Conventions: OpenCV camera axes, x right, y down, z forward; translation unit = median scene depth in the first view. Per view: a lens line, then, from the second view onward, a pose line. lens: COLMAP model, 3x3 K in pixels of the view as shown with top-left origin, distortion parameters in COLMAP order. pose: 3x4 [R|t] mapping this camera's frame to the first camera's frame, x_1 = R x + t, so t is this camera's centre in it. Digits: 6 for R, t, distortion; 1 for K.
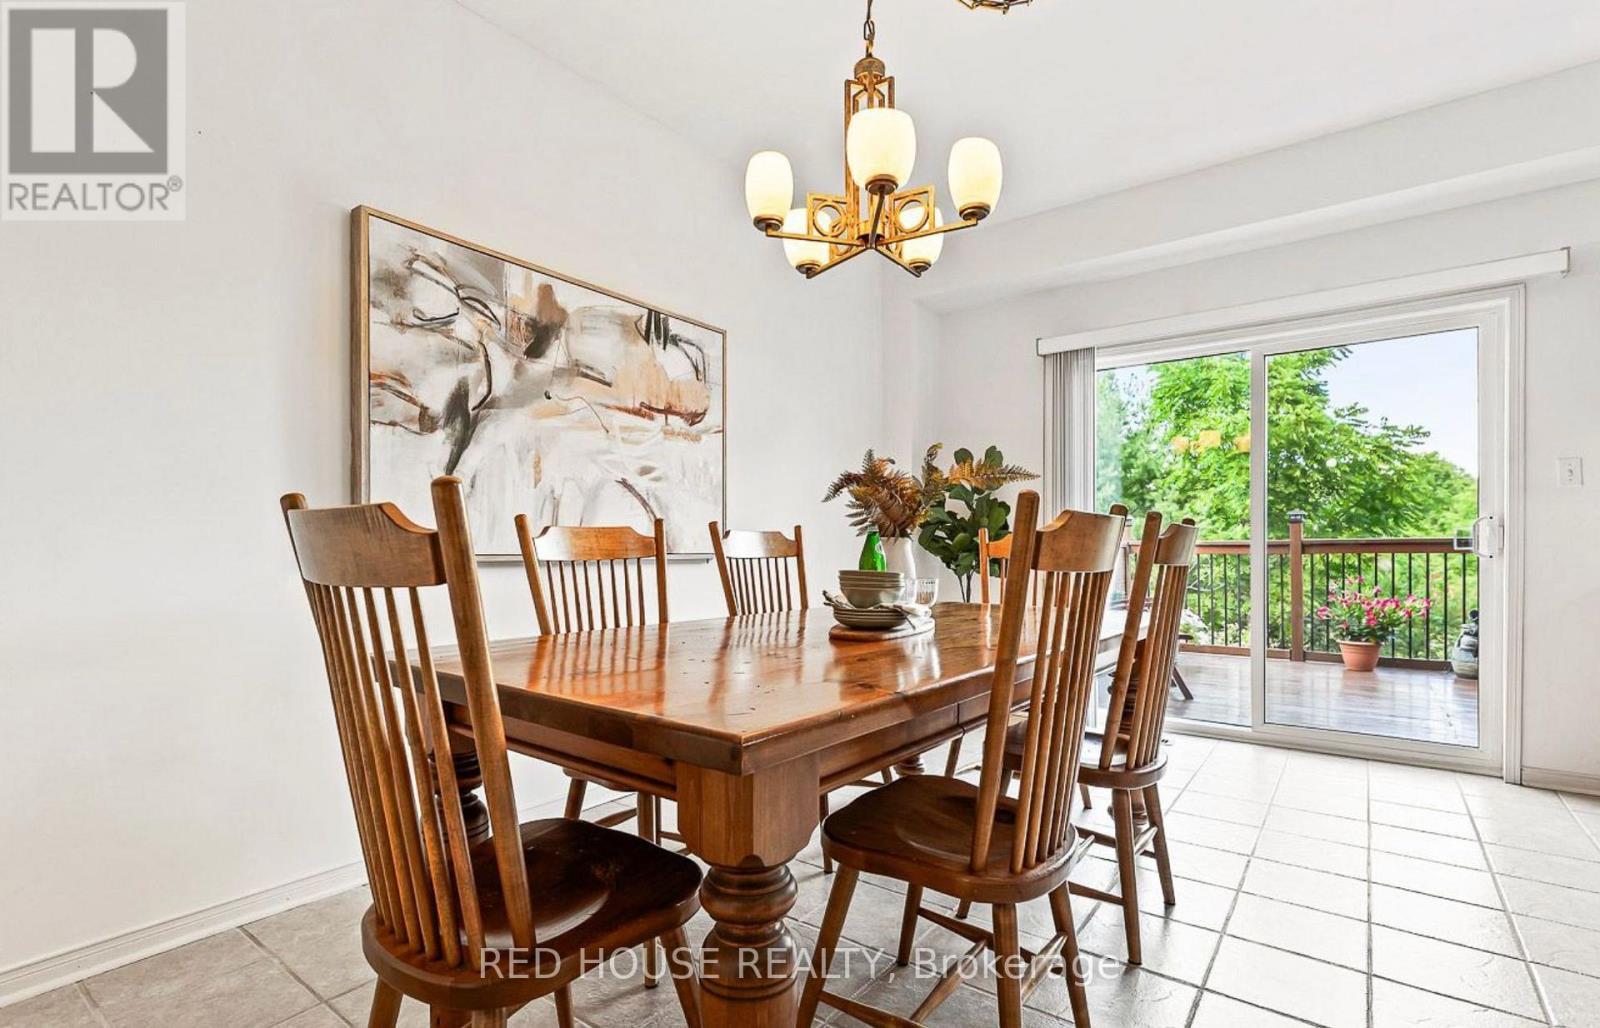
lens RADIAL K [[741.5, 0, 798.9], [0, 741.5, 550.0], [0, 0, 1]] dist [0.001405, -0.000818]
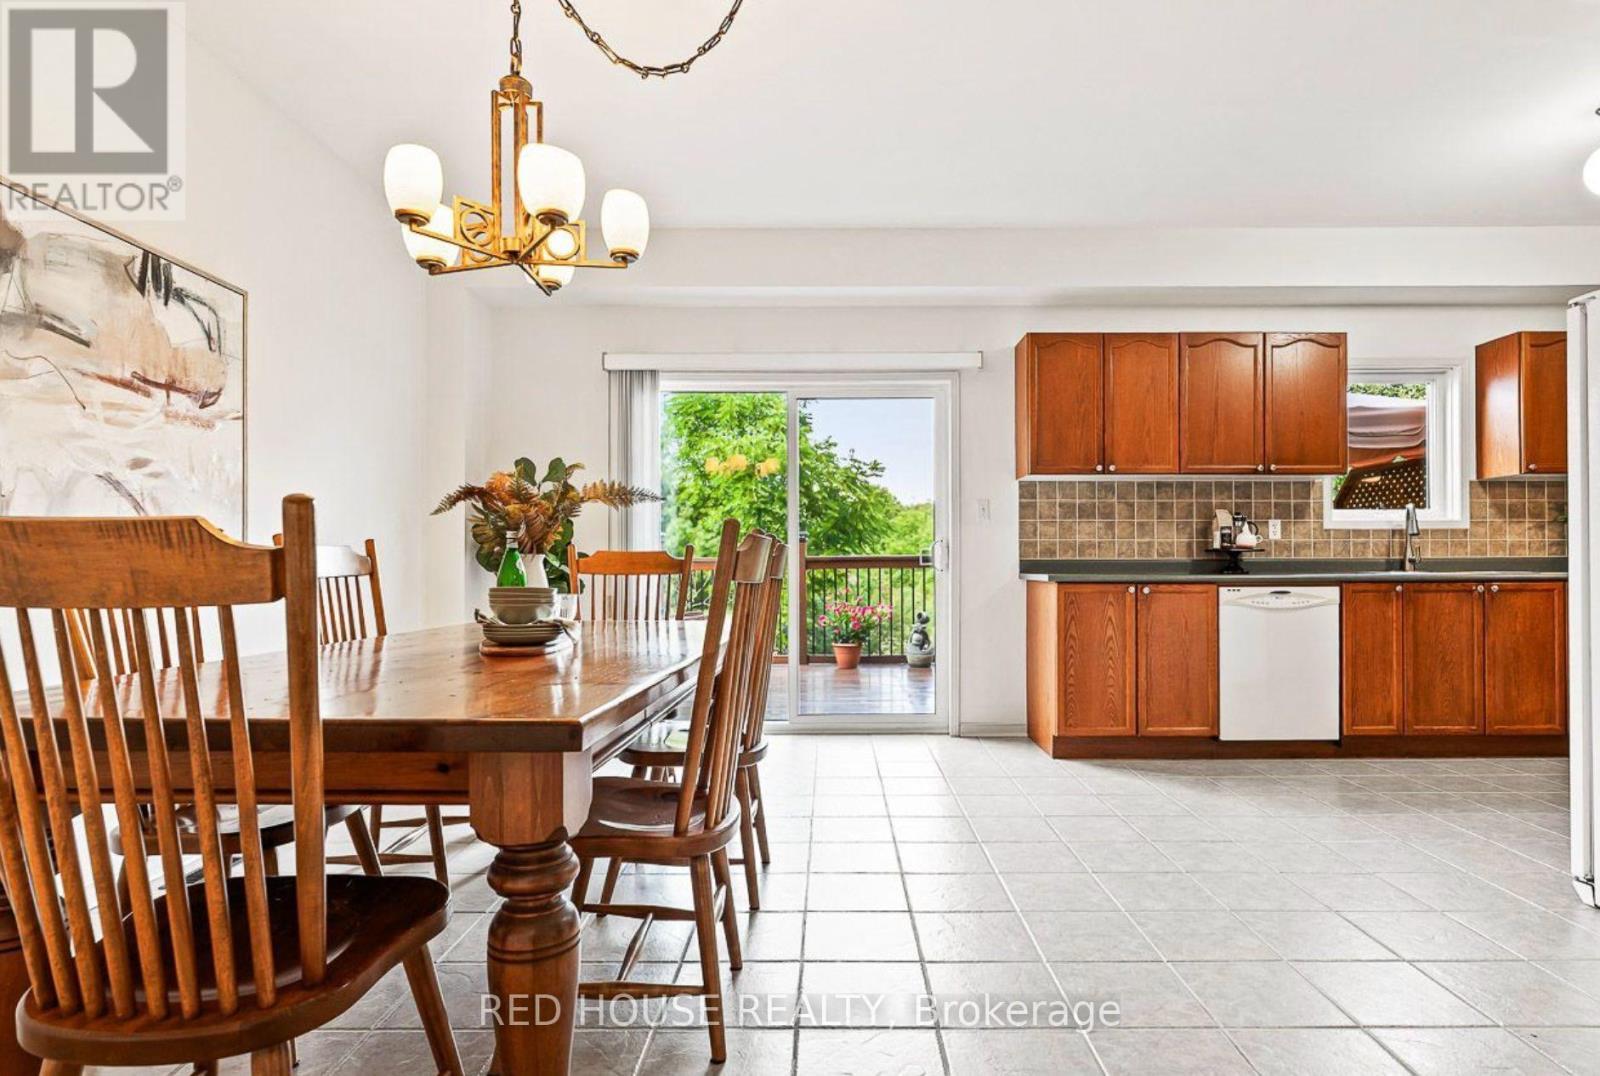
lens RADIAL K [[839.4, 0, 815.4], [0, 839.4, 559.9], [0, 0, 1]] dist [-0.001837, 0.000827]
pose [[0.805073, 0.000701, 0.593175, -0.156767], [0.004654, 0.999961, -0.007499, 0.000871], [-0.593157, 0.008798, 0.805038, -0.090889]]
